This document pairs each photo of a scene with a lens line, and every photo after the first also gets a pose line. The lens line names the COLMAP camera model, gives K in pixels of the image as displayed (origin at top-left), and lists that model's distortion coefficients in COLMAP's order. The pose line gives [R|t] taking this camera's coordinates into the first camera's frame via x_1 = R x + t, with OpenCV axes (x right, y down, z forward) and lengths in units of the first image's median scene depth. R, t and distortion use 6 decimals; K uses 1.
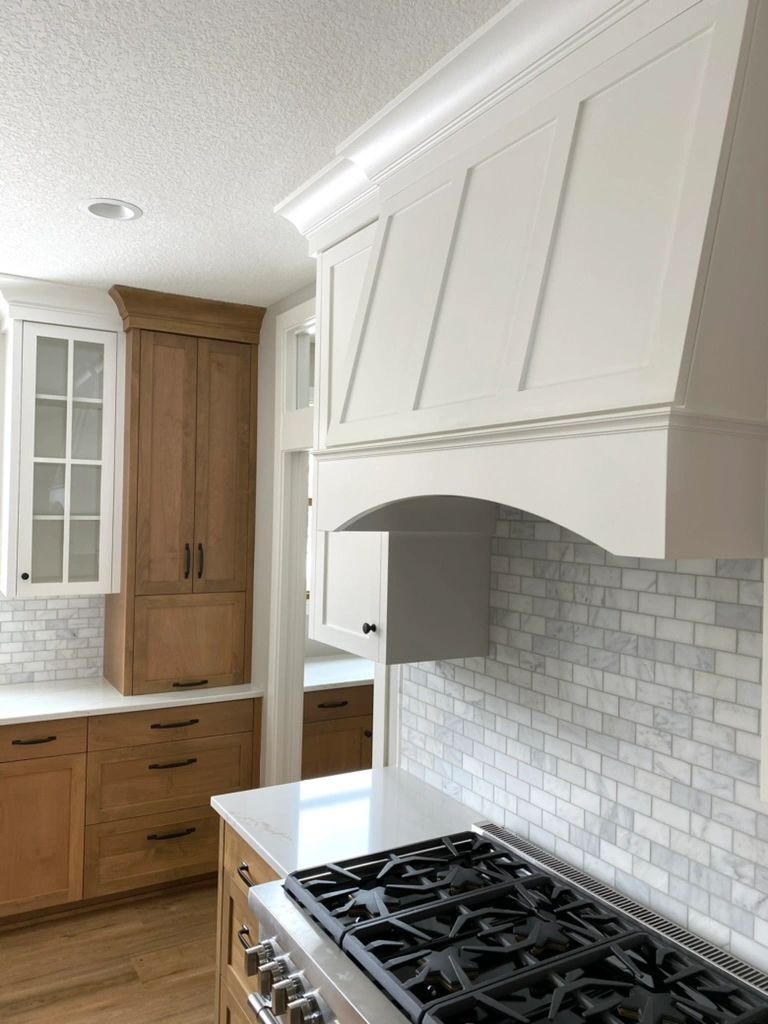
lens RADIAL K [[773.0, 0, 383.8], [0, 773.0, 505.4], [0, 0, 1]] dist [-0.023107, -0.008595]
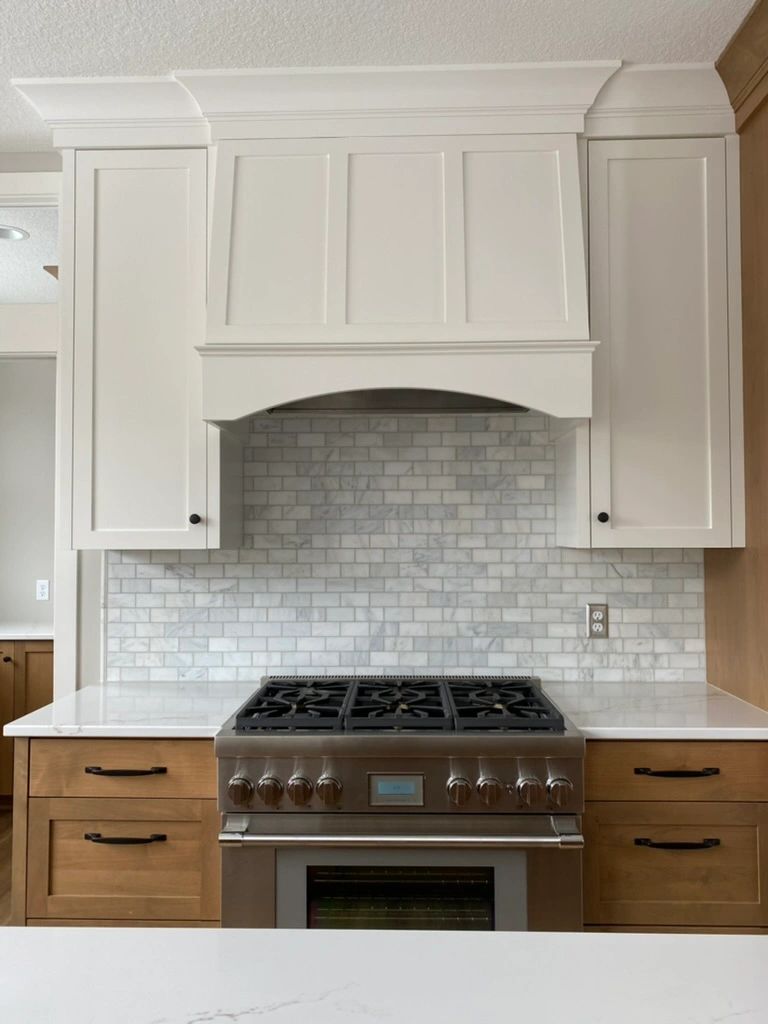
lens RADIAL K [[773.0, 0, 385.6], [0, 773.0, 516.1], [0, 0, 1]] dist [-0.023107, -0.008595]
pose [[0.542323, -0.007342, 0.840138, -0.913868], [0.013747, 0.999906, -0.000136, 0.181726], [-0.840057, 0.011623, 0.542373, 0.190558]]
